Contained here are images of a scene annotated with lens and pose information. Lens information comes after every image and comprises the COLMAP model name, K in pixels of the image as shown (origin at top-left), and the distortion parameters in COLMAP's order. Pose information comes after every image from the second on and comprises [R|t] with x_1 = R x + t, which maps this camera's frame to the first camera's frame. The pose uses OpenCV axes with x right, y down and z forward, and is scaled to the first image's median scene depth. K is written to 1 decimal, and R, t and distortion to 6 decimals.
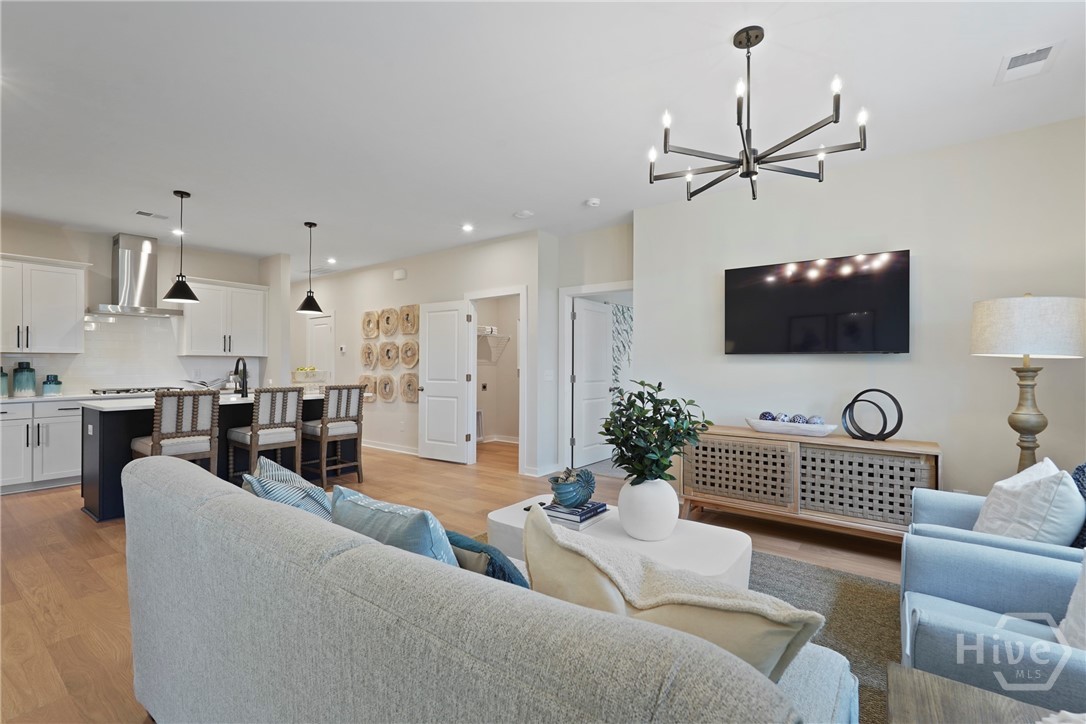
lens RADIAL K [[482.8, 0, 541.4], [0, 482.8, 366.9], [0, 0, 1]] dist [0.000657, 0.001418]
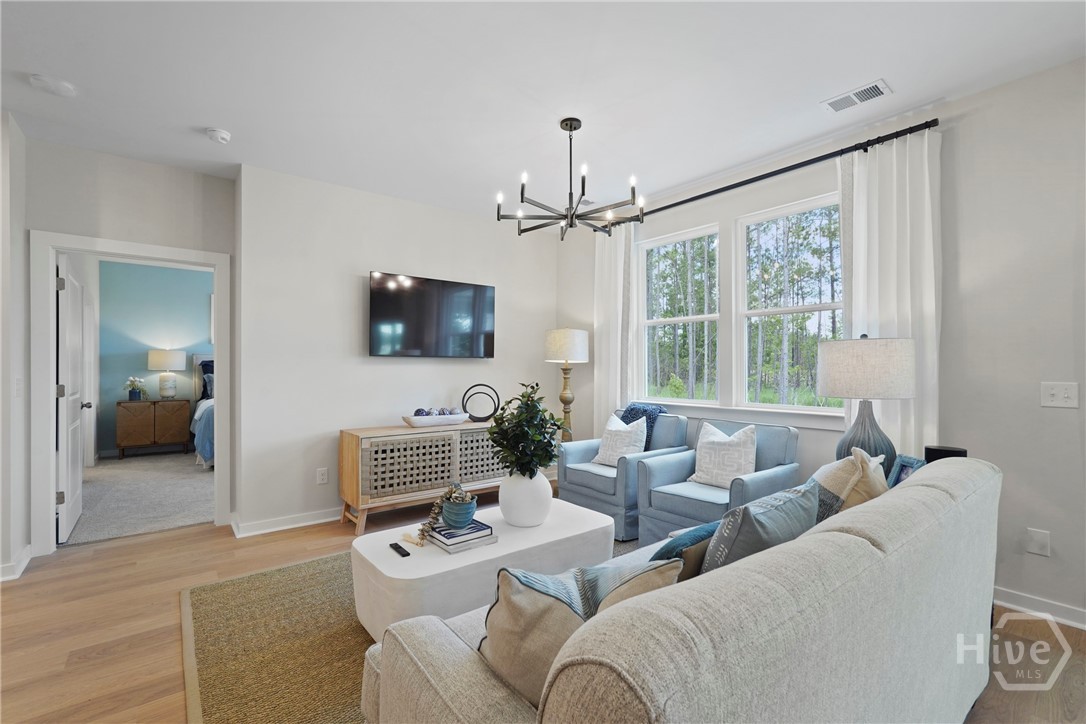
lens RADIAL K [[486.8, 0, 541.2], [0, 486.8, 367.6], [0, 0, 1]] dist [0.000815, 0.000355]
pose [[0.259649, -0.006597, 0.965681, -0.564396], [0.001788, 0.999978, 0.006351, -0.008359], [-0.965701, 0.000078, 0.259655, 0.453509]]
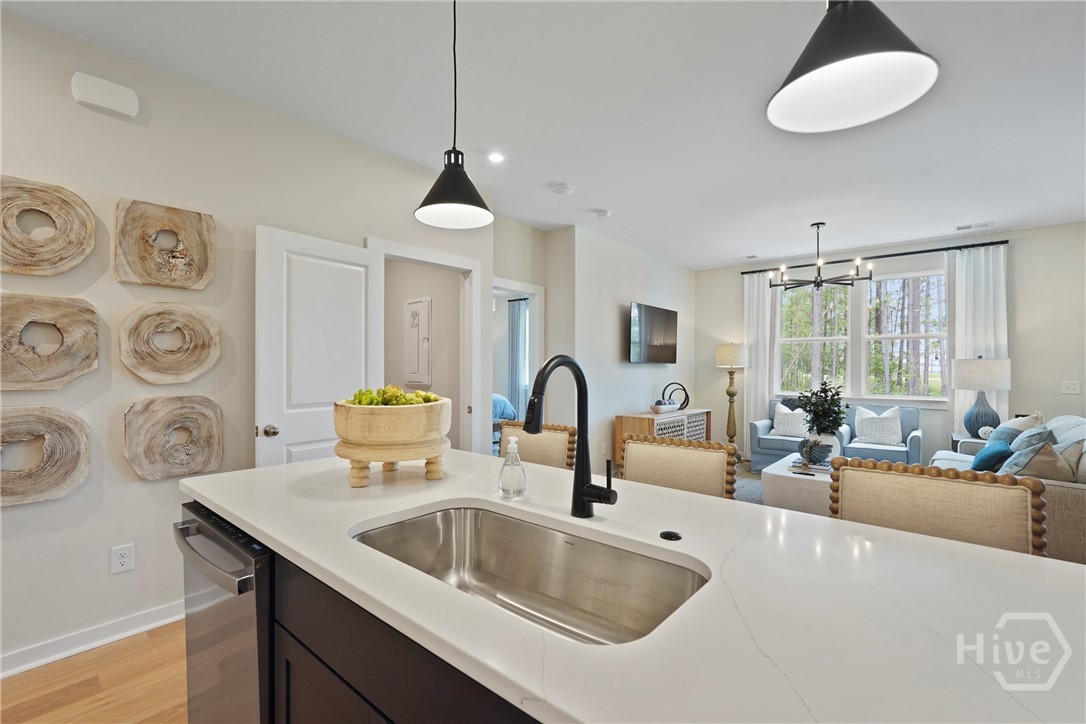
lens RADIAL K [[482.8, 0, 541.4], [0, 482.8, 366.9], [0, 0, 1]] dist [0.000657, 0.001418]
pose [[0.058295, -0.007740, 0.998269, -1.161229], [-0.005668, 0.999951, 0.008084, -0.025703], [-0.998283, -0.006130, 0.058249, 1.336463]]
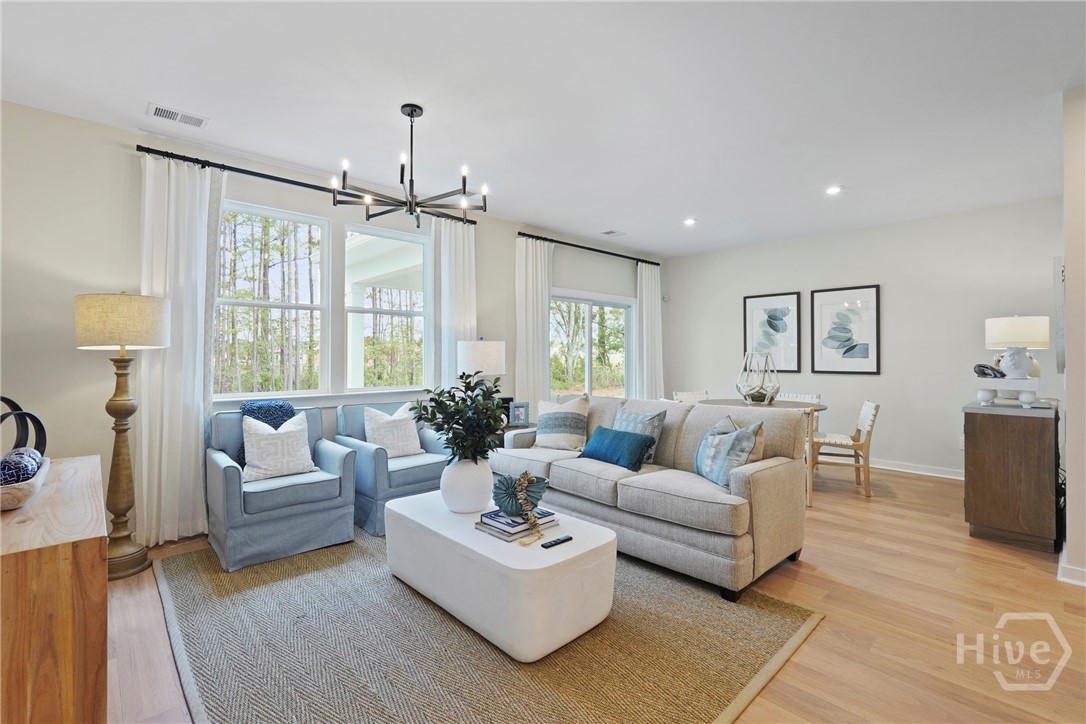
lens RADIAL K [[488.6, 0, 538.0], [0, 488.6, 352.8], [0, 0, 1]] dist [-0.002764, 0.000155]
pose [[-0.984388, -0.004398, 0.175958, -0.093893], [-0.006060, 0.999942, -0.008906, -0.005136], [-0.175908, -0.009833, -0.984357, 1.406638]]
